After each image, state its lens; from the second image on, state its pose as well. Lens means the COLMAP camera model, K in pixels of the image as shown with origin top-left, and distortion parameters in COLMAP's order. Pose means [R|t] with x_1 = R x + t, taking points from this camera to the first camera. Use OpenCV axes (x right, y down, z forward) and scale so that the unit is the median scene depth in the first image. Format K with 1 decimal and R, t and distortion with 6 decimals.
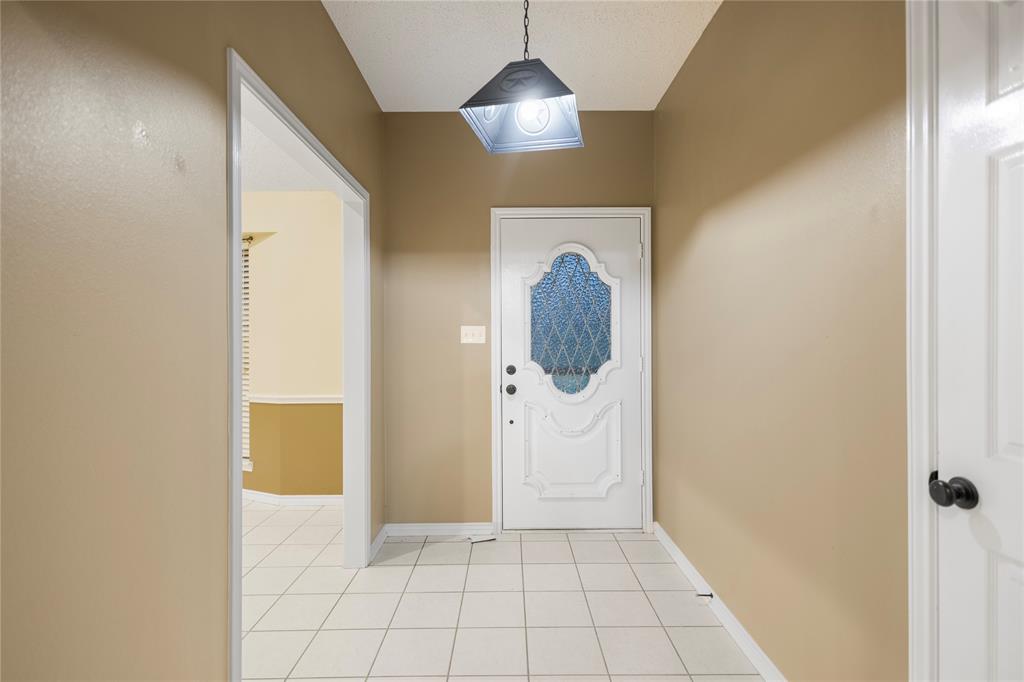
lens RADIAL K [[483.0, 0, 512.9], [0, 483.0, 344.4], [0, 0, 1]] dist [0.011928, -0.000269]
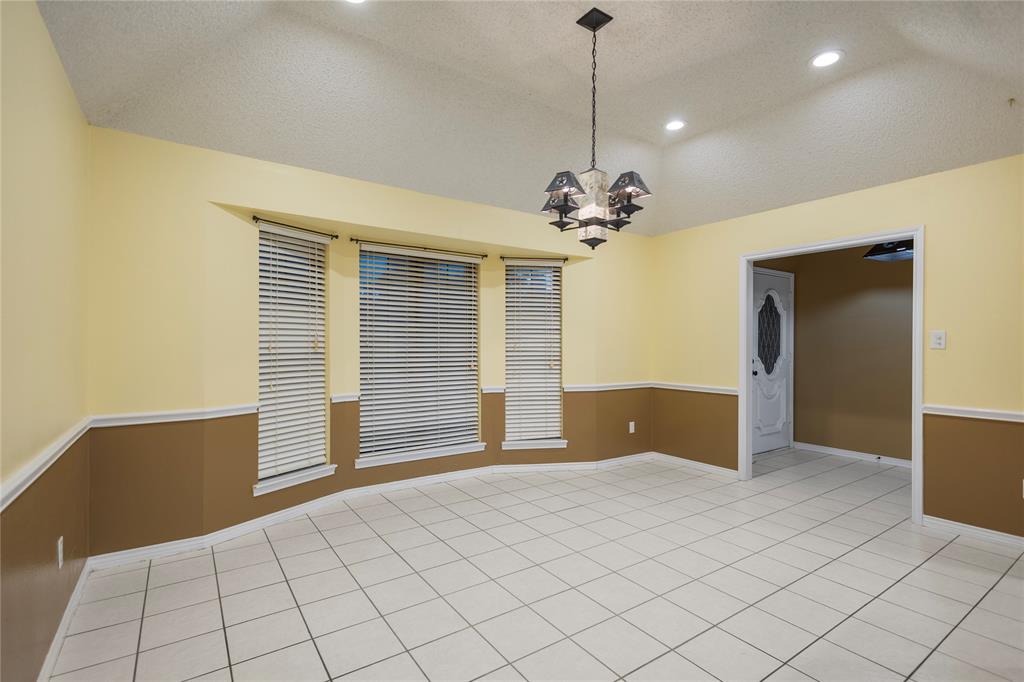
lens RADIAL K [[483.0, 0, 512.9], [0, 483.0, 344.4], [0, 0, 1]] dist [0.011928, -0.000269]
pose [[0.829207, 0.009695, 0.558858, -1.633358], [-0.009783, 0.999948, -0.002831, 0.005714], [-0.558856, -0.003120, 0.829259, 0.057349]]
